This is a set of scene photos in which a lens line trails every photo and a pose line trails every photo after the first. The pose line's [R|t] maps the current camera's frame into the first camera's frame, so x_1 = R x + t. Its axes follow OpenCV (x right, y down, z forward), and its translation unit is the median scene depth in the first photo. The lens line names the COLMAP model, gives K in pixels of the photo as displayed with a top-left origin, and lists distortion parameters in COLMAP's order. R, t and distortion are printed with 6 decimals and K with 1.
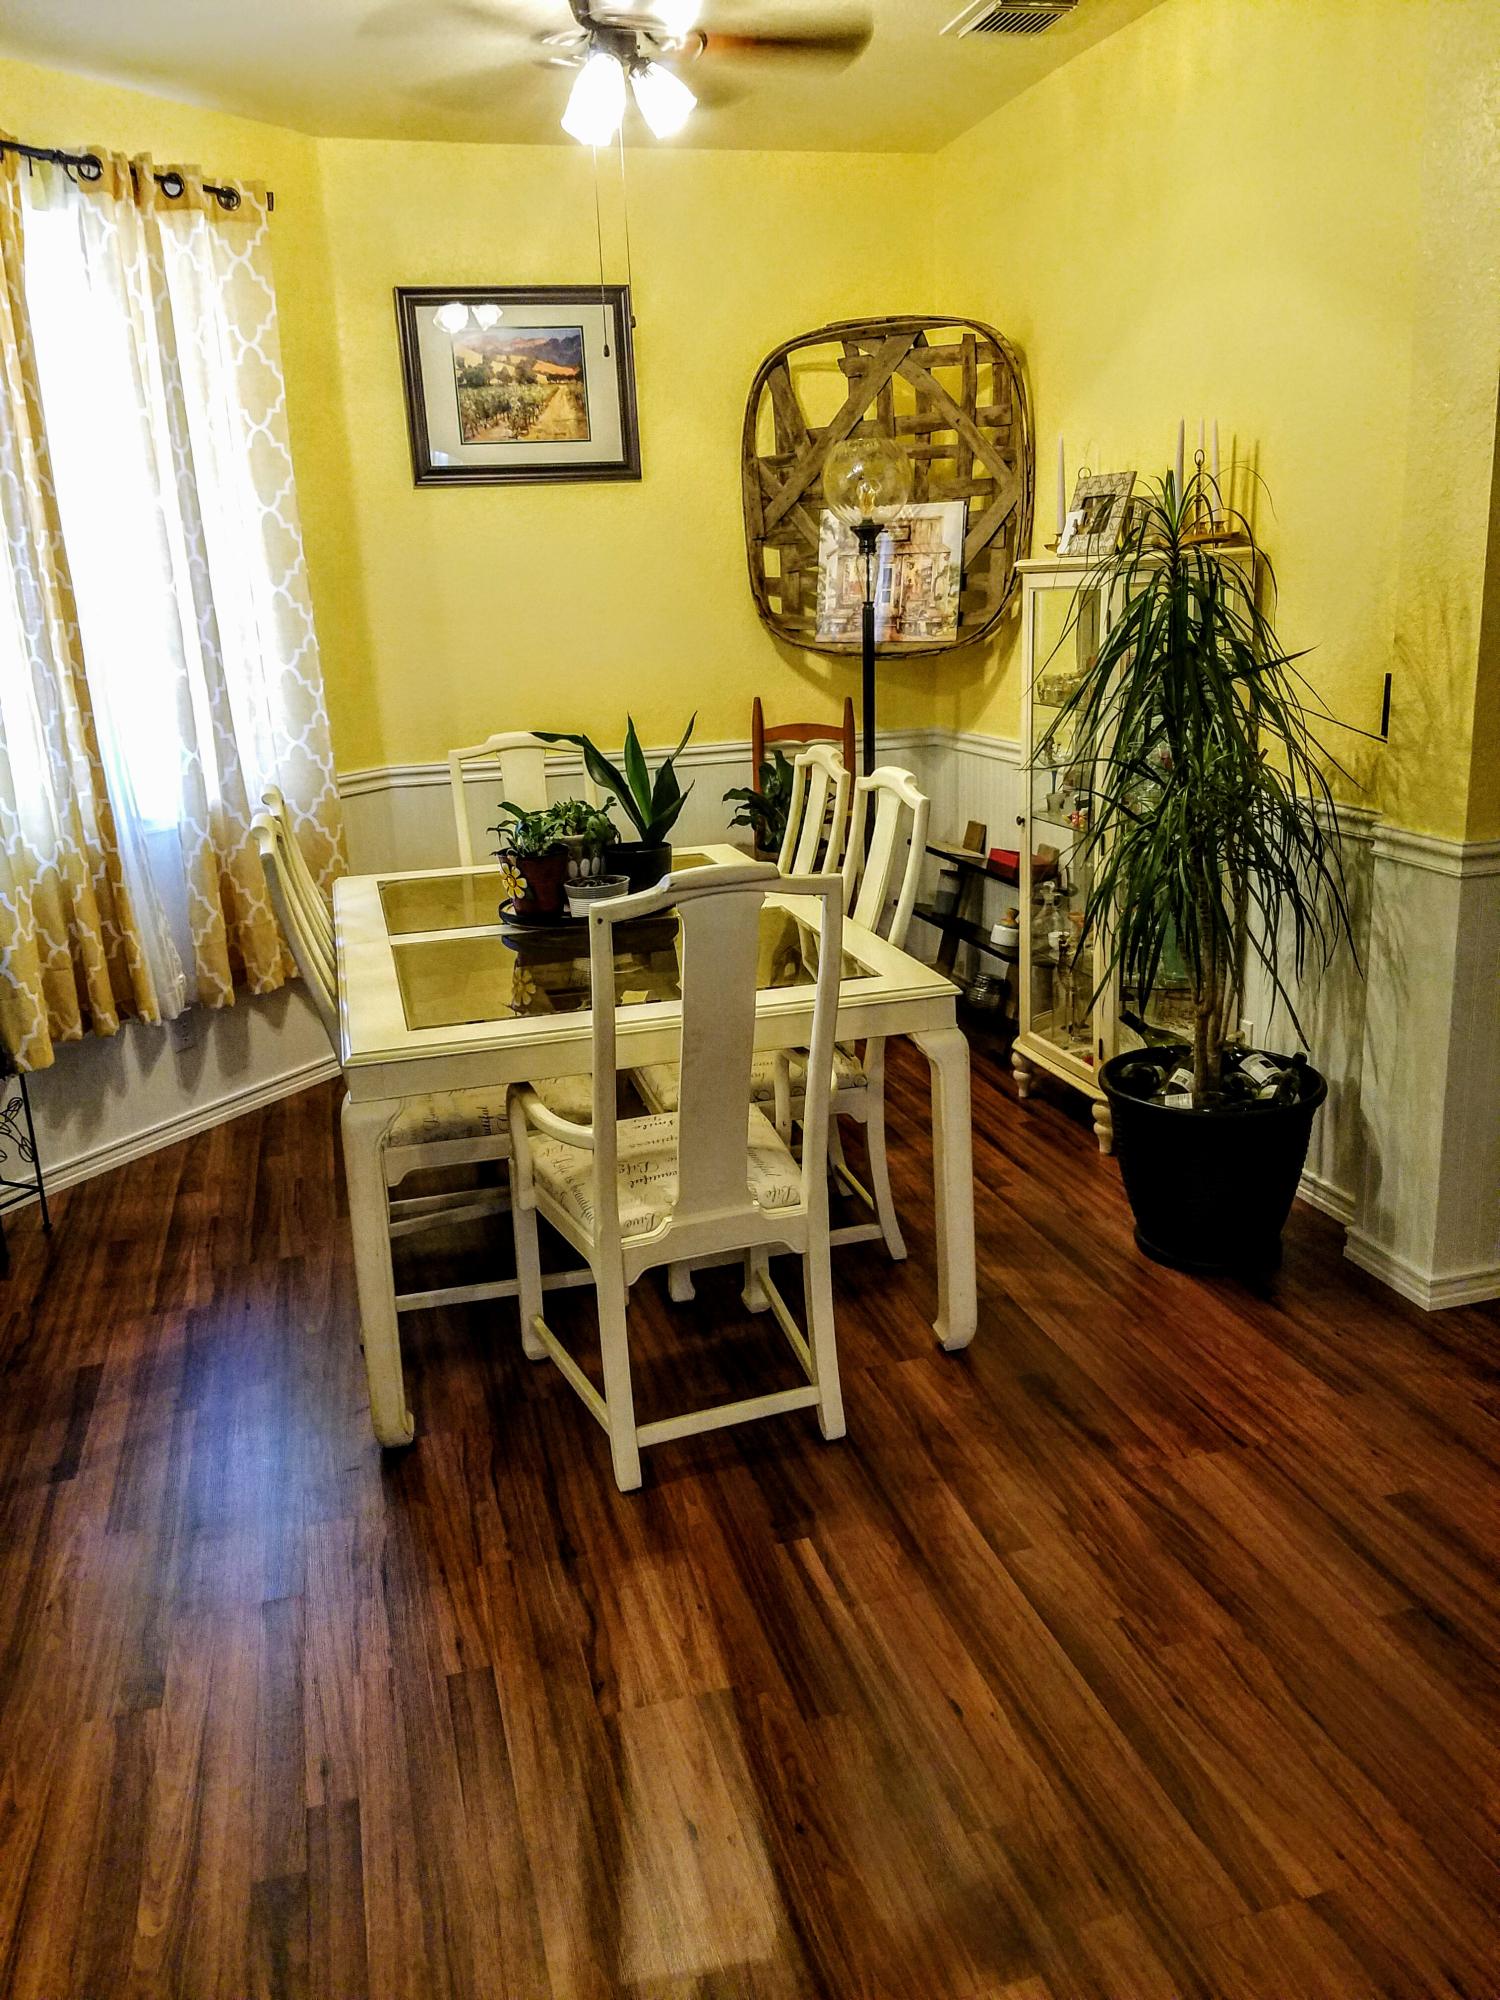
lens RADIAL K [[1562.8, 0, 725.1], [0, 1562.8, 999.2], [0, 0, 1]] dist [0.234138, -0.452327]
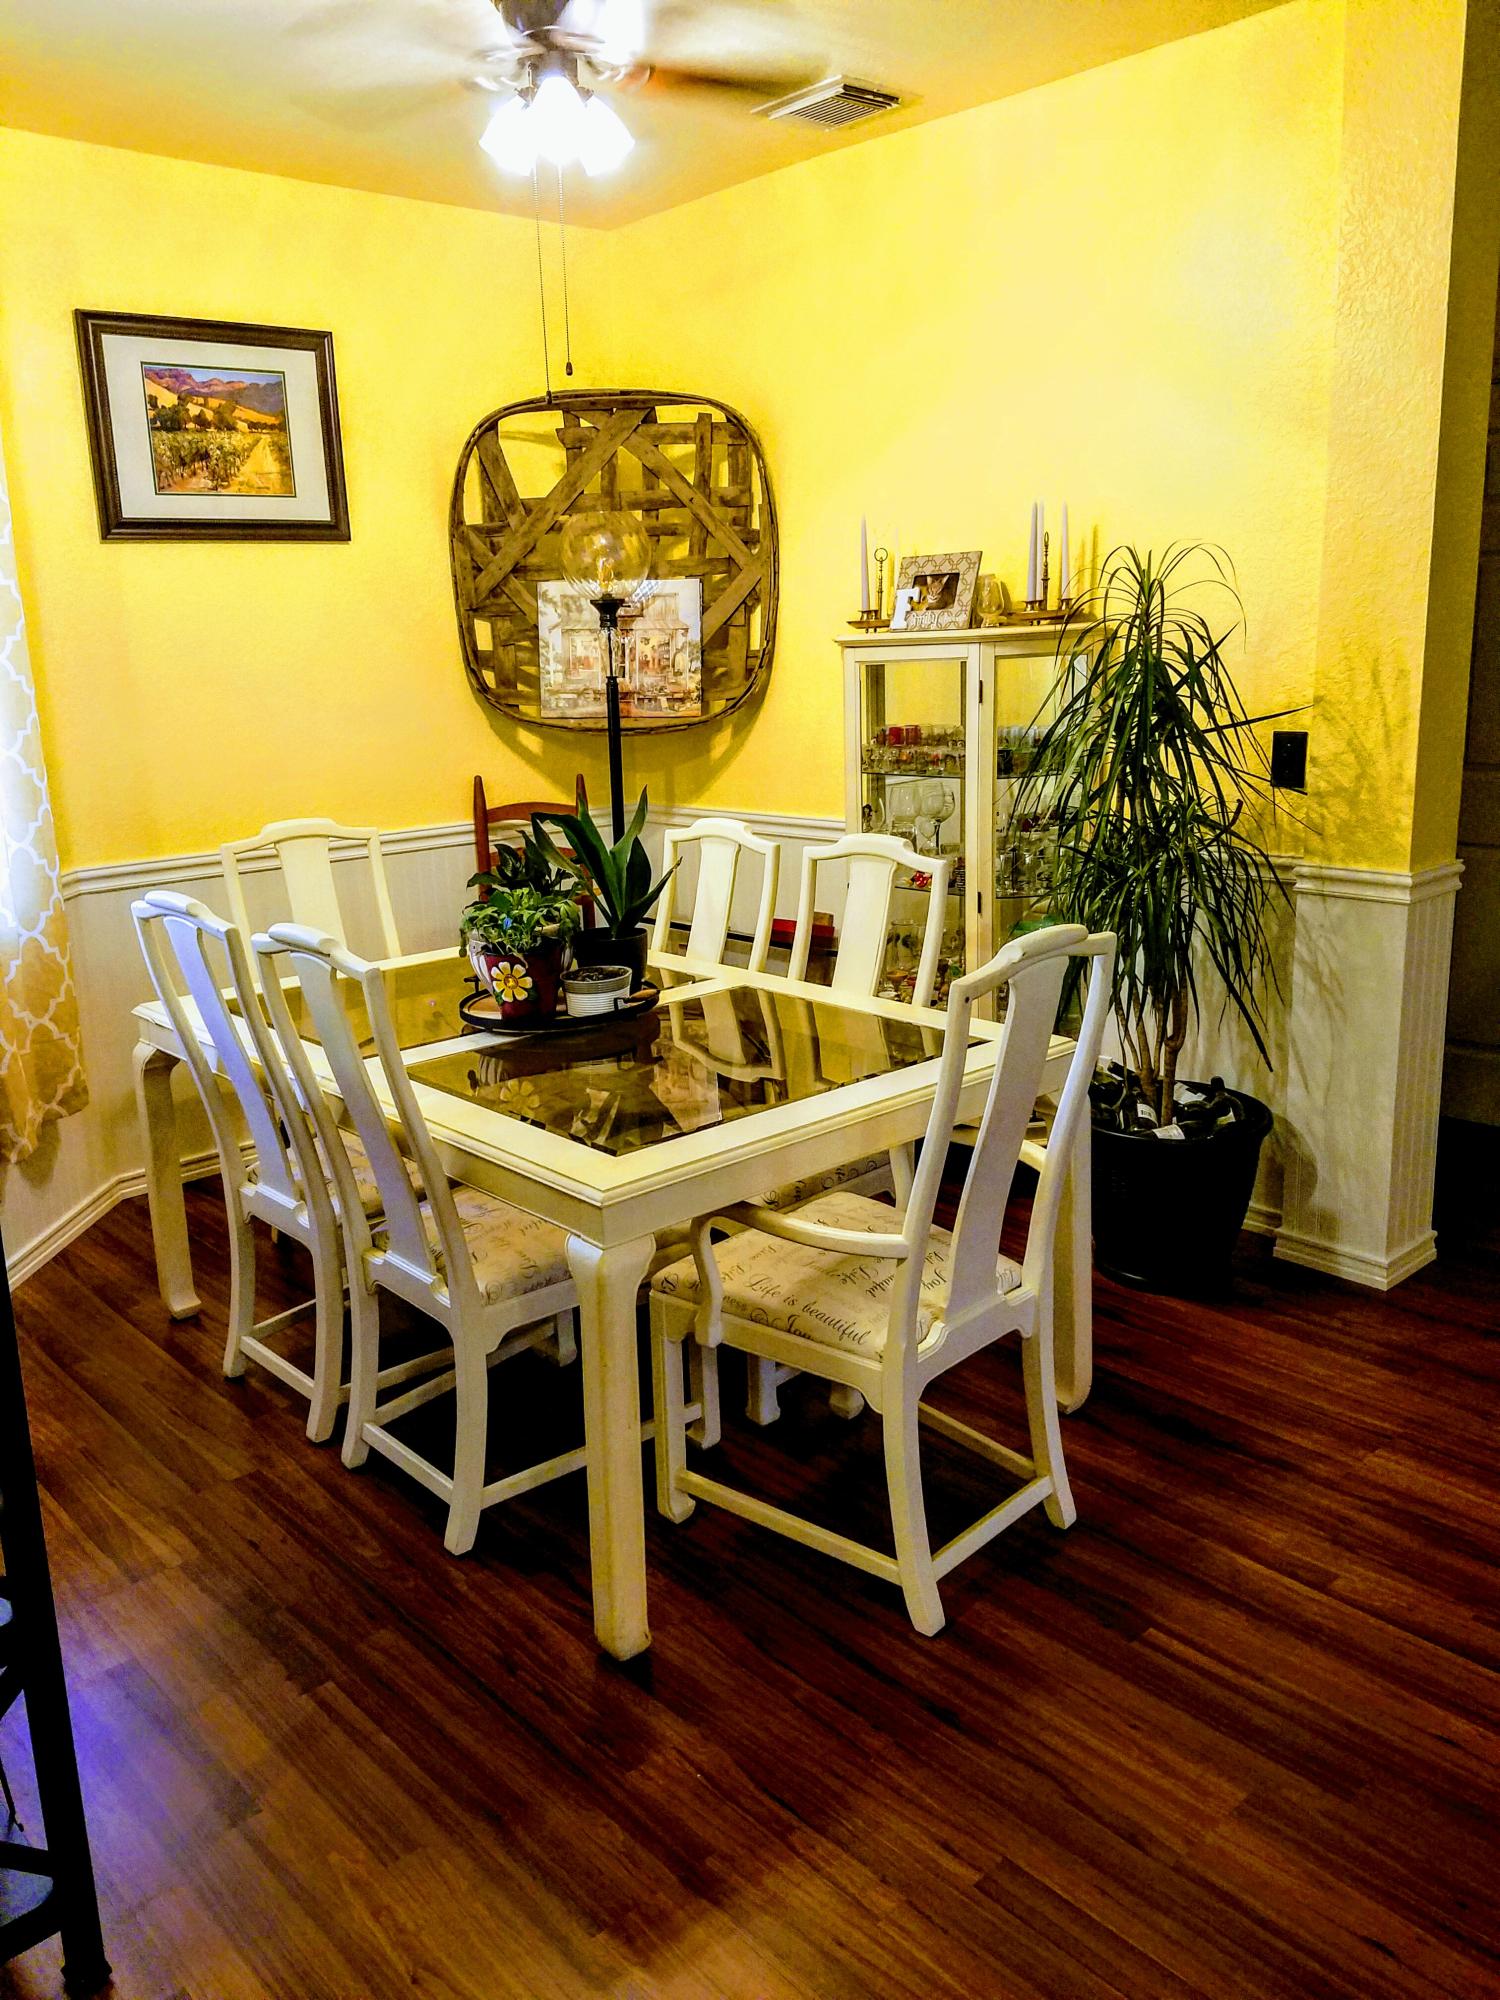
lens RADIAL K [[1562.8, 0, 725.1], [0, 1562.8, 999.2], [0, 0, 1]] dist [0.234138, -0.452327]
pose [[0.895676, -0.090950, 0.435308, -0.293483], [0.113780, 0.993150, -0.026609, -0.020398], [-0.429906, 0.073362, 0.899888, 0.114055]]
